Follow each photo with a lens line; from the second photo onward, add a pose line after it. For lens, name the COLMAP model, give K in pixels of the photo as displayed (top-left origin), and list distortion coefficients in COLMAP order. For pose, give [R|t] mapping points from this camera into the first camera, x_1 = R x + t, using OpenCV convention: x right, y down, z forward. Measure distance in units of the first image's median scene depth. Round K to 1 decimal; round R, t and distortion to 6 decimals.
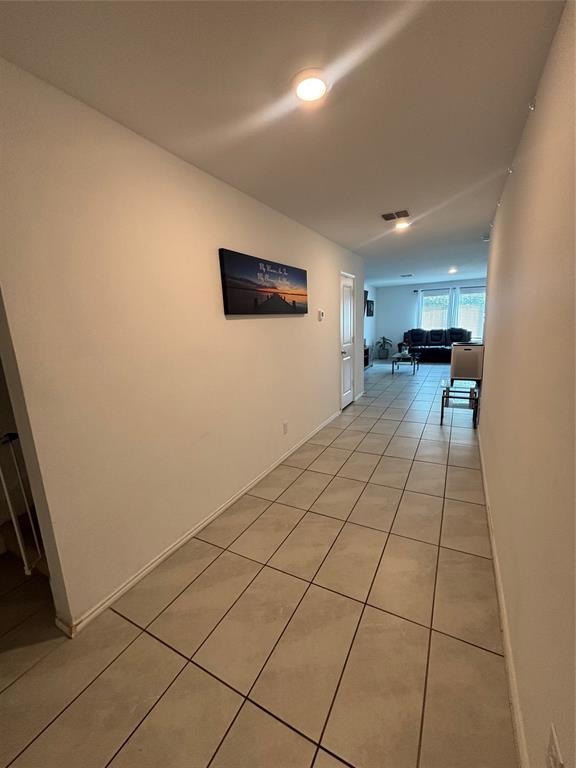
lens RADIAL K [[307.9, 0, 288.0], [0, 307.9, 384.0], [0, 0, 1]] dist [0.008138, 0.000039]
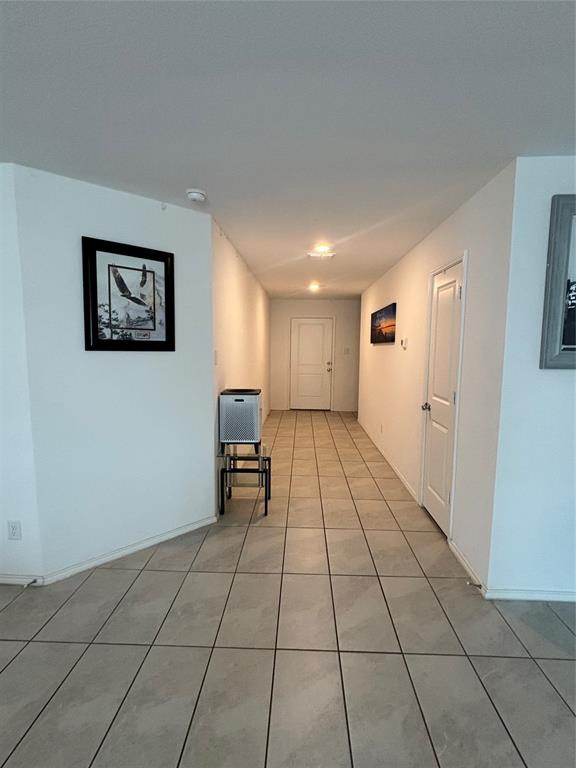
lens RADIAL K [[362.0, 0, 288.0], [0, 362.0, 384.0], [0, 0, 1]] dist [-0.000107, -0.000013]
pose [[-0.892261, 0.071504, -0.445821, 0.937467], [-0.074646, 0.950434, 0.301833, -0.434058], [0.445306, 0.302593, -0.842698, 1.905080]]
